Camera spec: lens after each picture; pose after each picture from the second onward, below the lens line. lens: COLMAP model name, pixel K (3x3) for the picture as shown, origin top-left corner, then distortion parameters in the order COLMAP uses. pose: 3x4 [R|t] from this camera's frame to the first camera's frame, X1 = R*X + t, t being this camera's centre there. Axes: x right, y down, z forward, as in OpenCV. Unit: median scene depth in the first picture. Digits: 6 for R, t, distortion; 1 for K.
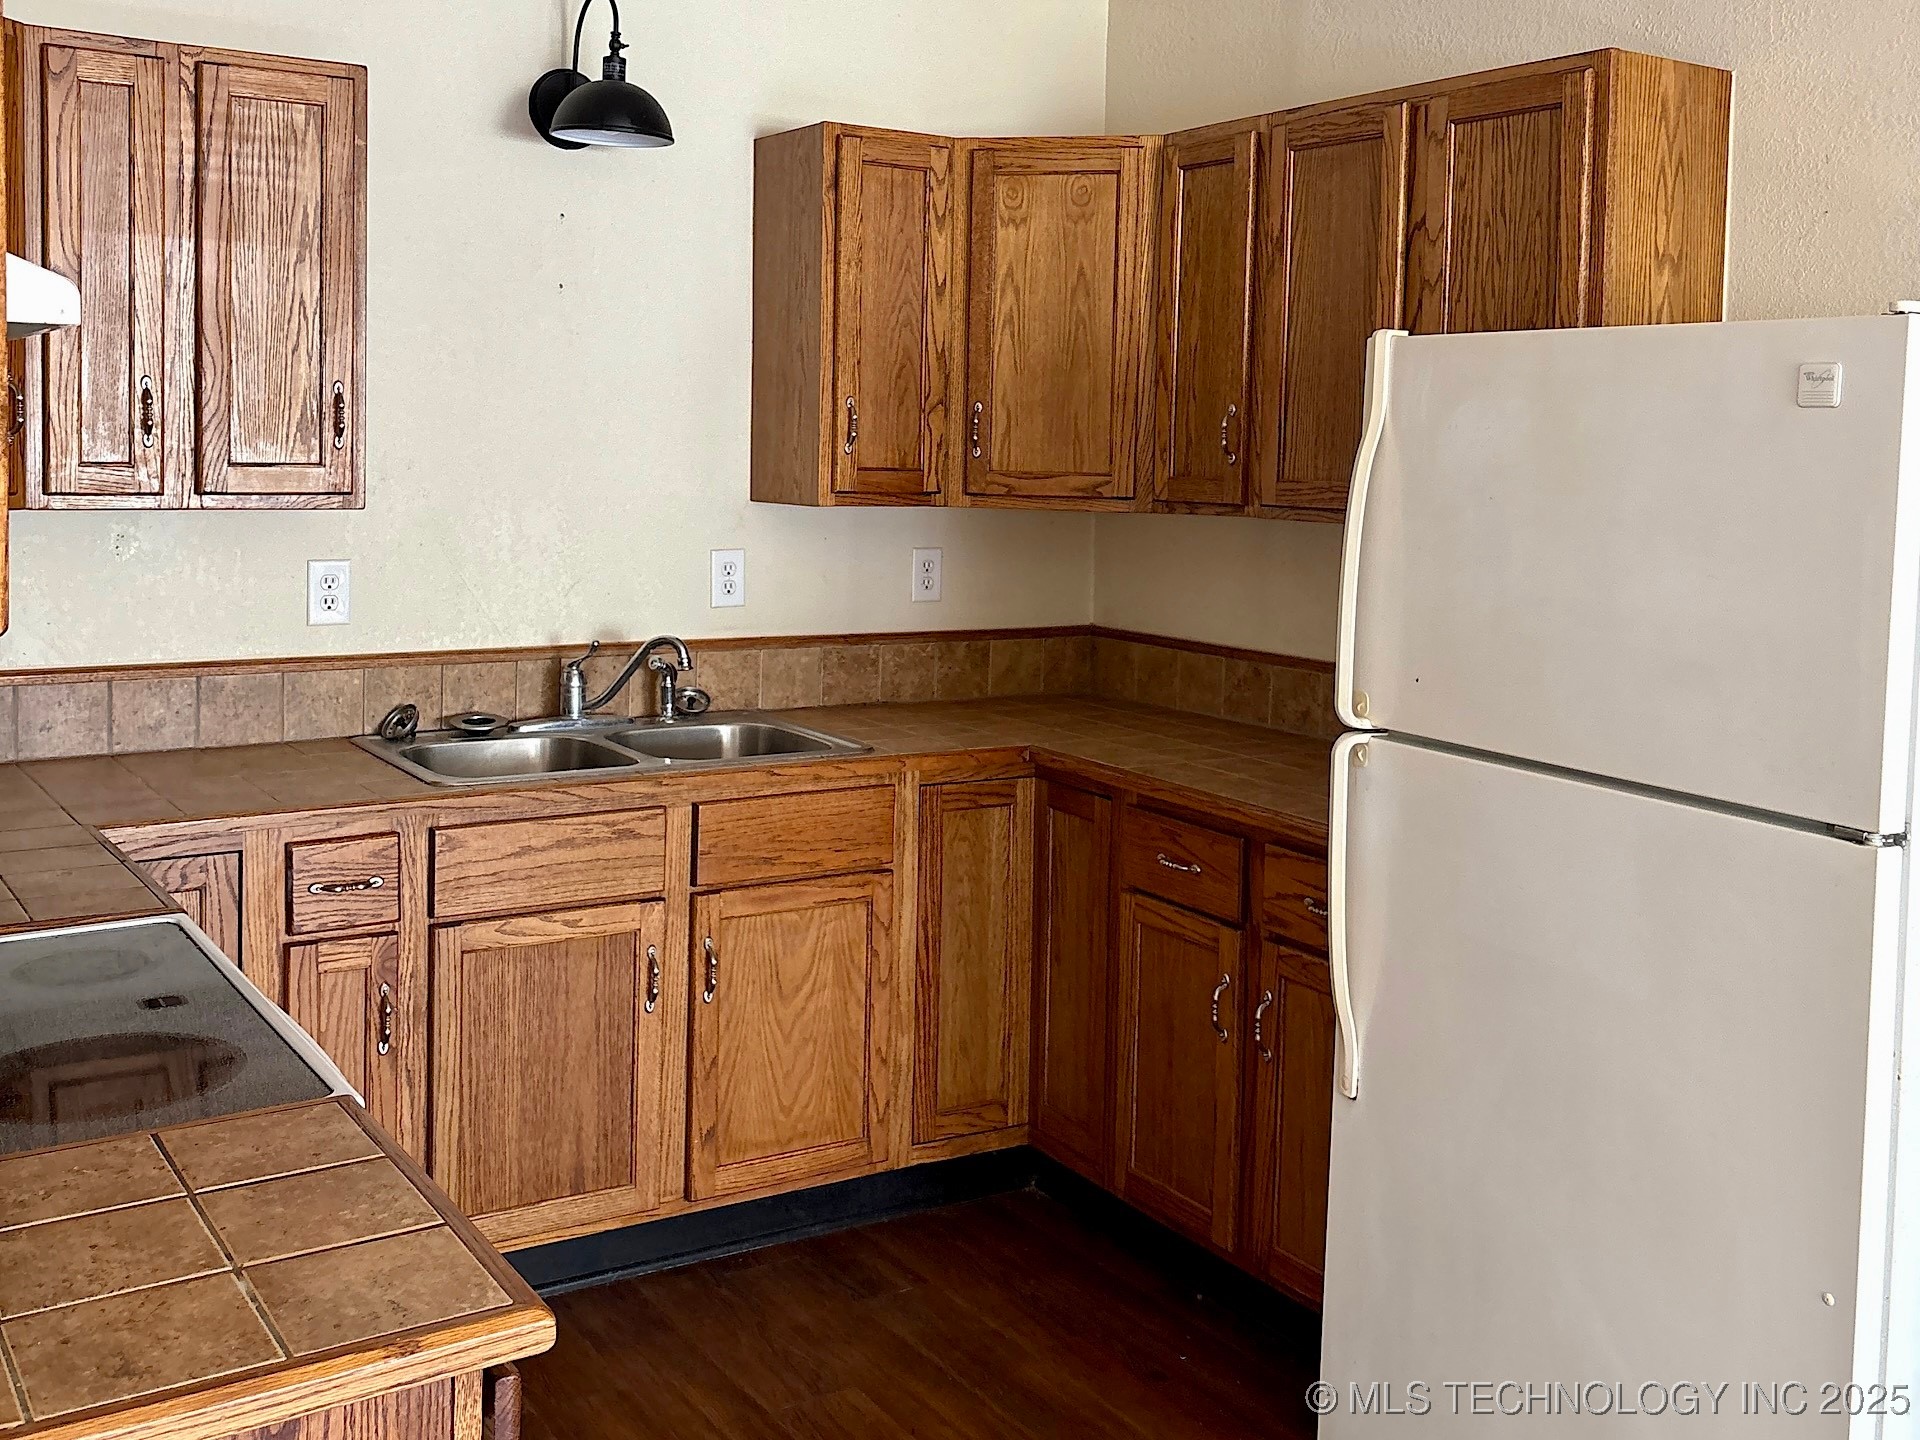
lens RADIAL K [[1902.0, 0, 956.3], [0, 1902.0, 548.7], [0, 0, 1]] dist [0.100409, -0.006054]
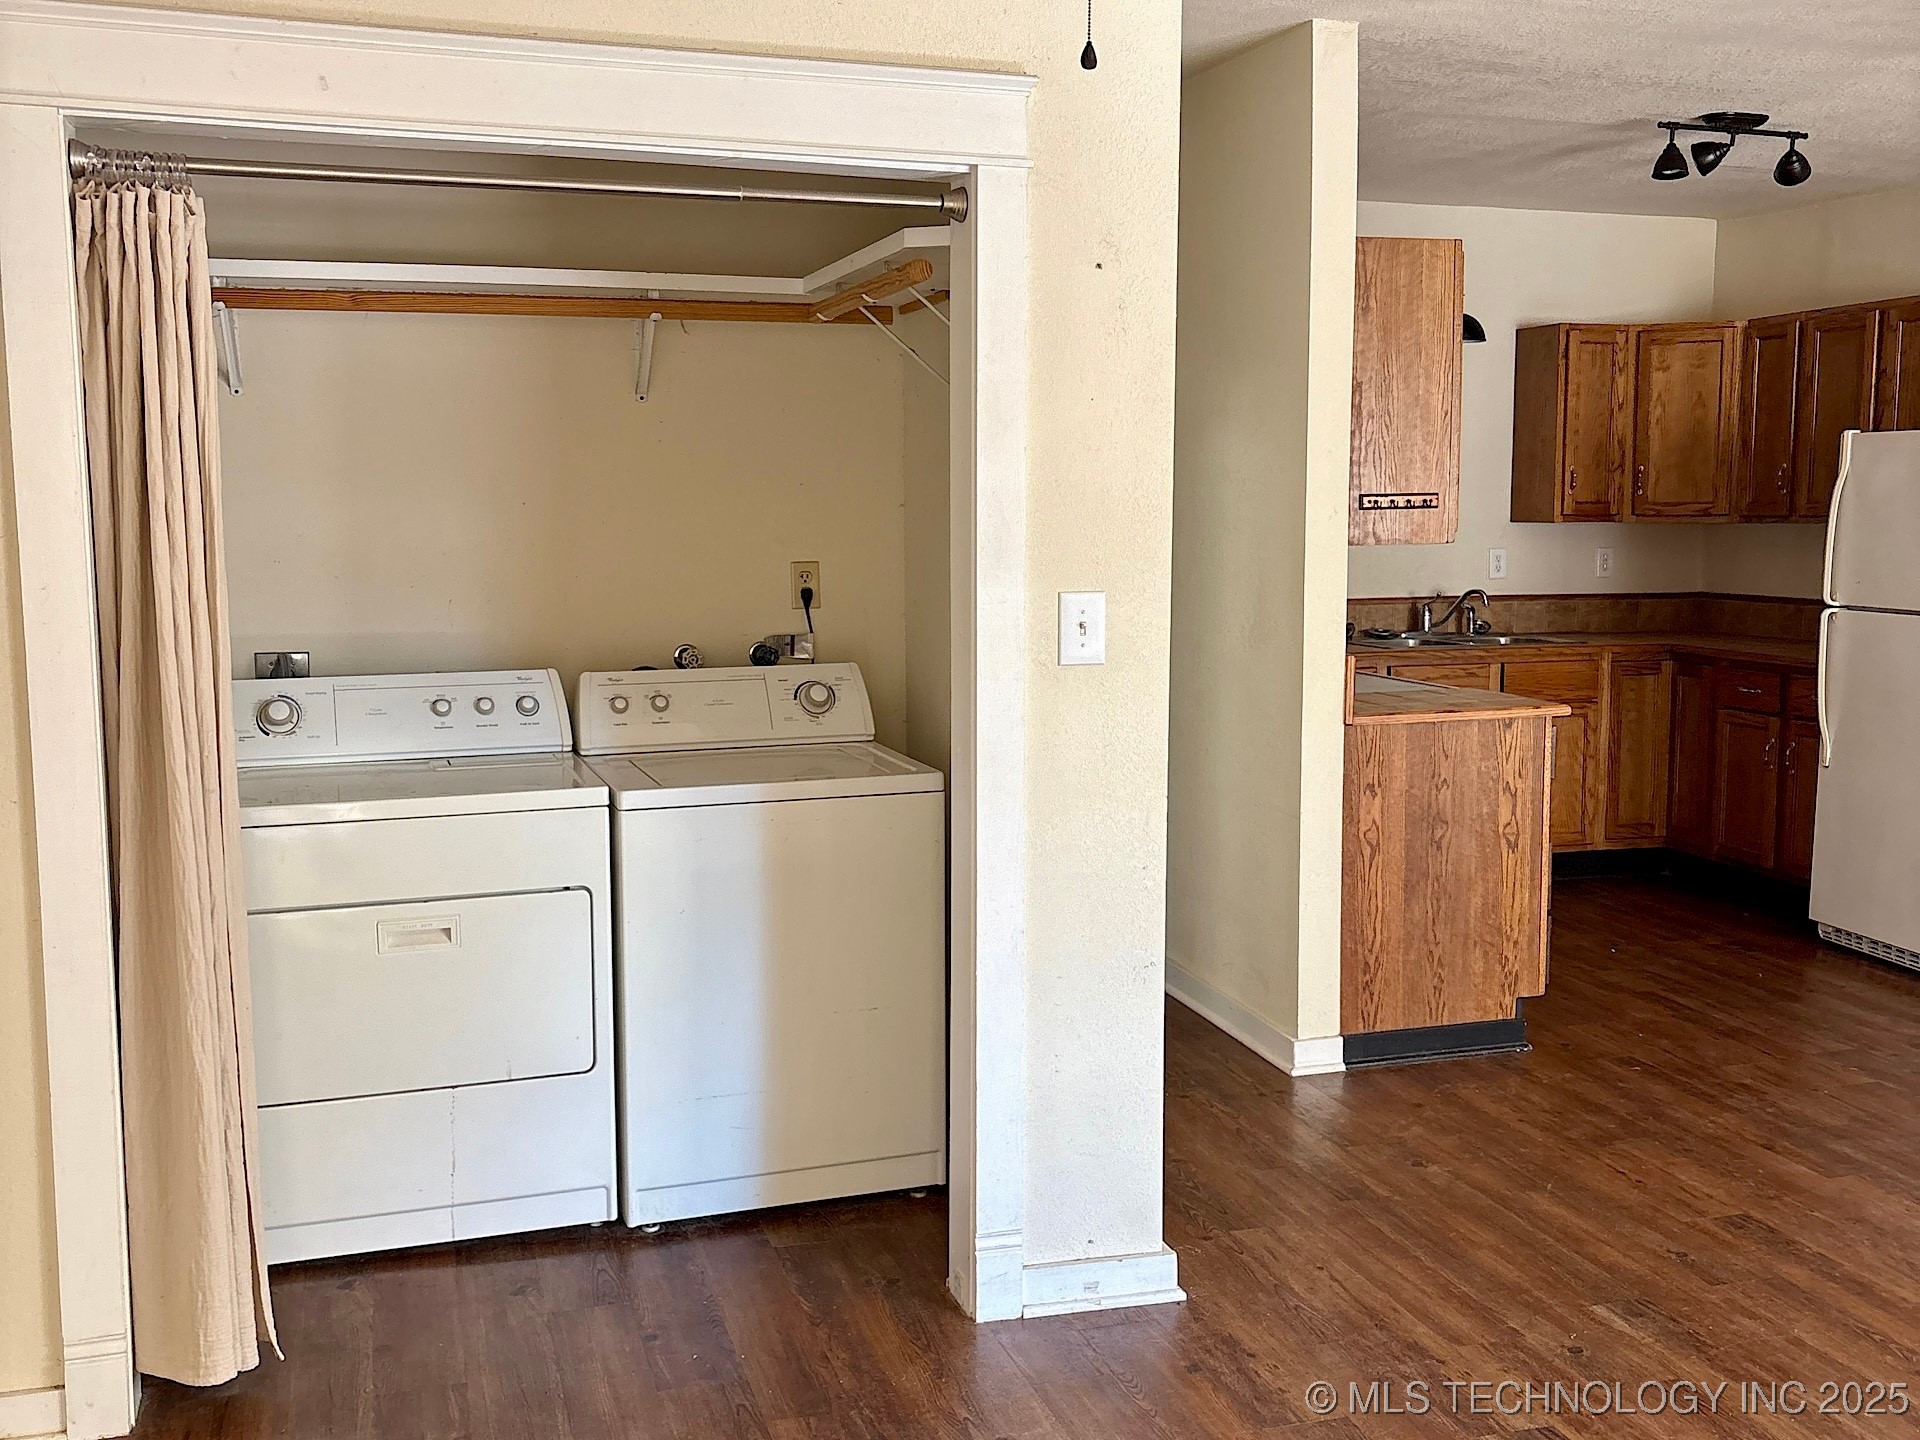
lens RADIAL K [[1927.8, 0, 1016.1], [0, 1927.8, 723.3], [0, 0, 1]] dist [0.044167, -0.008322]
pose [[0.968151, 0.007466, -0.250255, -0.108331], [0.006526, 0.998463, 0.055035, 0.070042], [0.250281, -0.054915, 0.966615, -1.056257]]
